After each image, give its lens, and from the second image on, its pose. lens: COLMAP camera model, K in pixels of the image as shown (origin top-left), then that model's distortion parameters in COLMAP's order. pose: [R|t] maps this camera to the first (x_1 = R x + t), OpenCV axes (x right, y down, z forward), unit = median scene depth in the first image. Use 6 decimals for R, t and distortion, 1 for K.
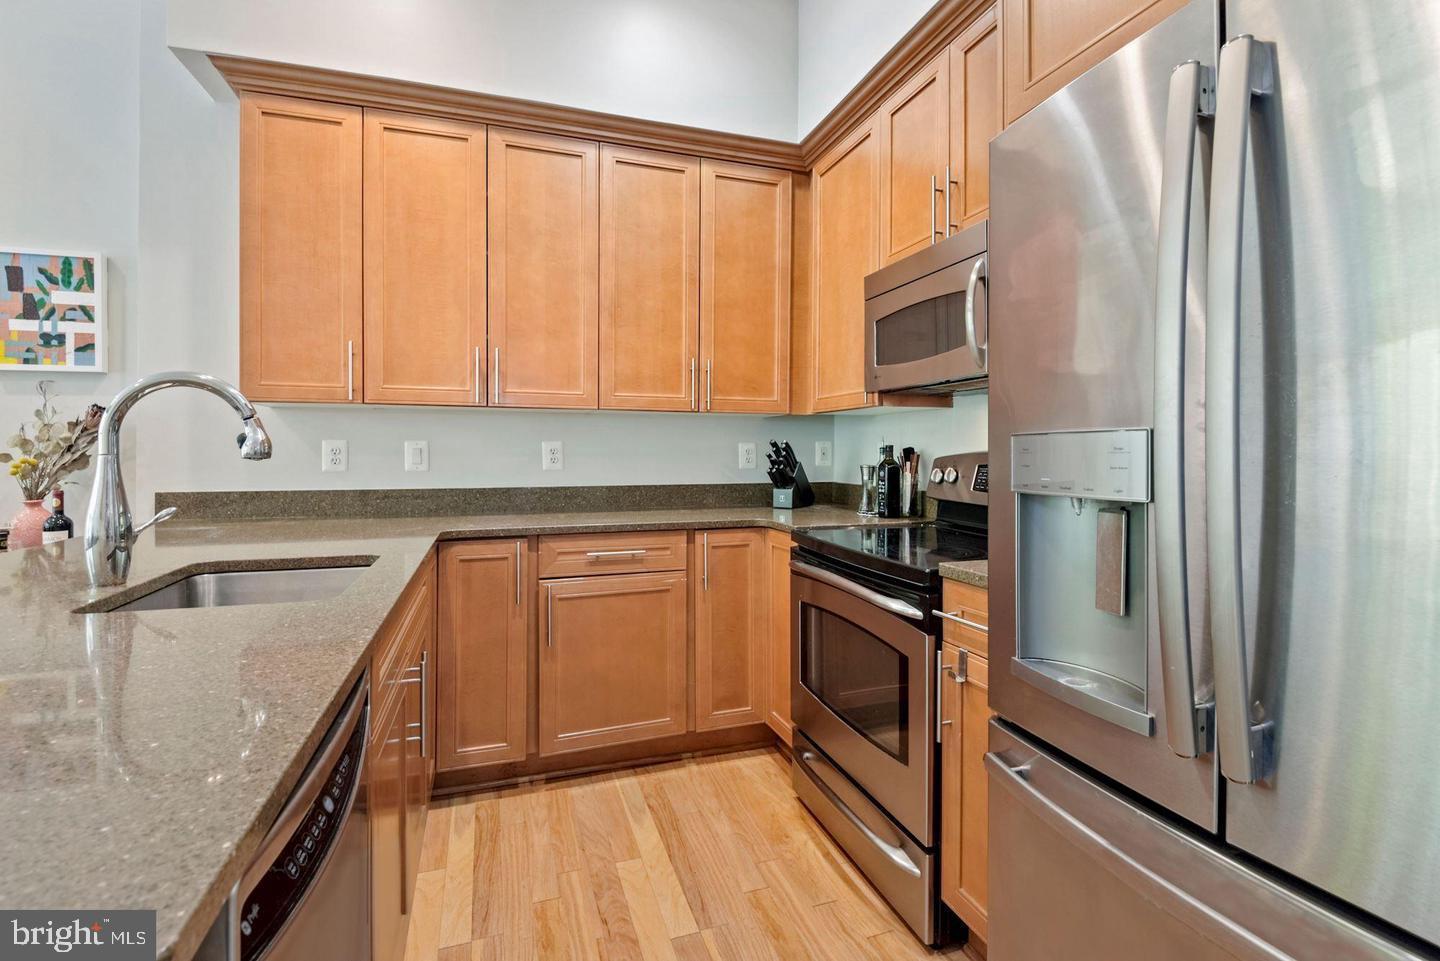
lens RADIAL K [[661.5, 0, 714.4], [0, 661.5, 457.0], [0, 0, 1]] dist [-0.002151, -0.000645]
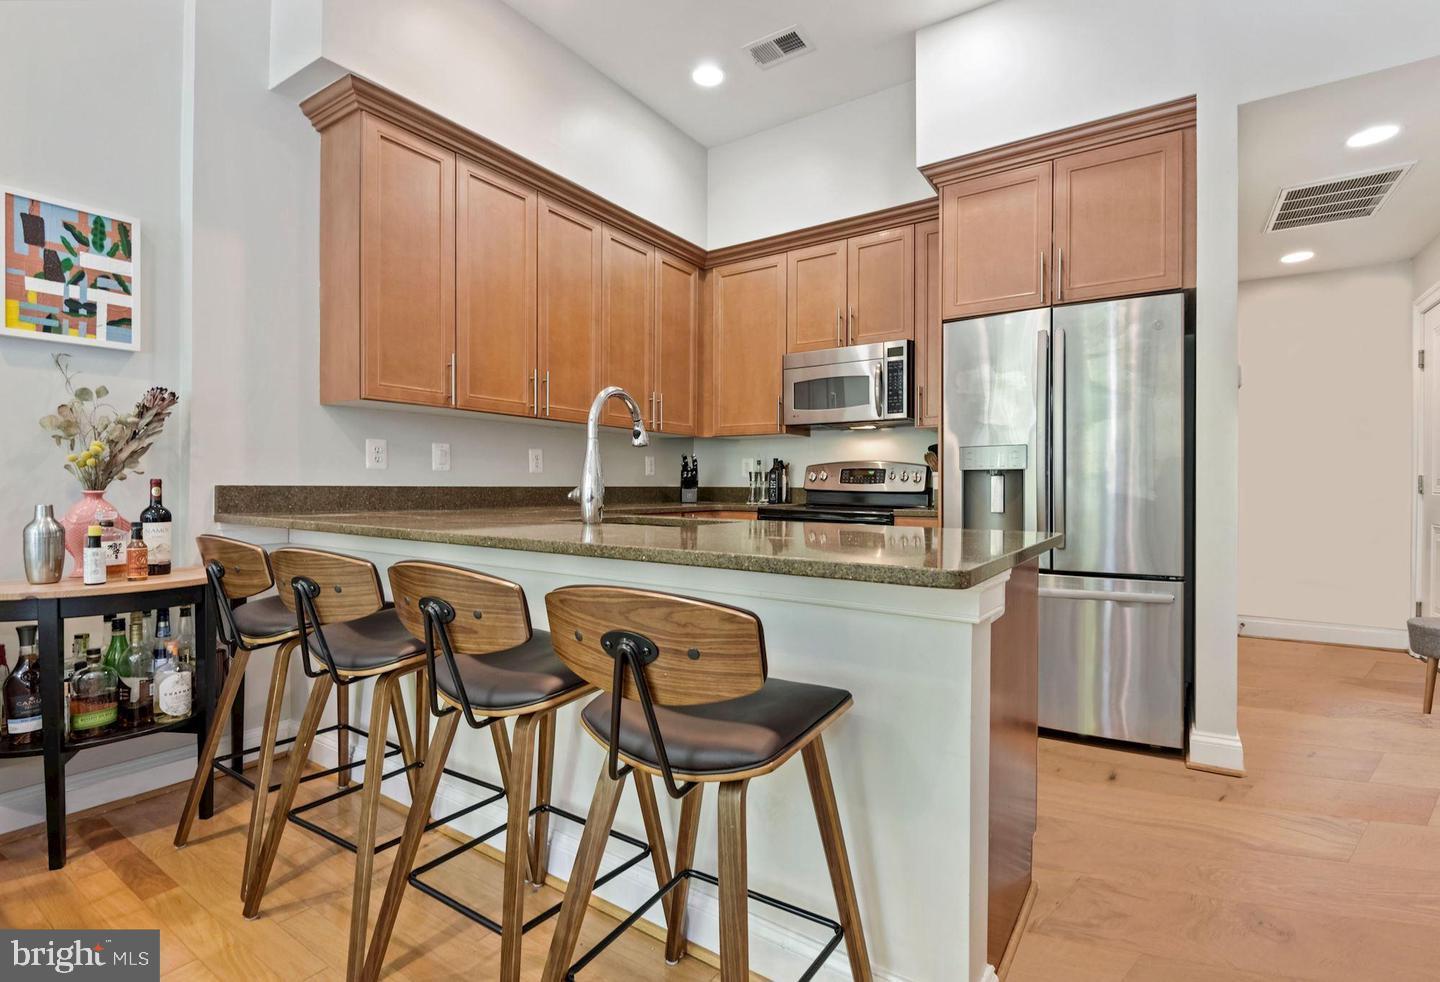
lens RADIAL K [[684.1, 0, 719.9], [0, 684.1, 487.5], [0, 0, 1]] dist [0.000448, 0.000333]
pose [[0.787580, 0.002607, 0.616207, -0.890901], [0.002845, 0.999965, -0.007867, 0.066833], [-0.616206, 0.007949, 0.787545, -0.222844]]
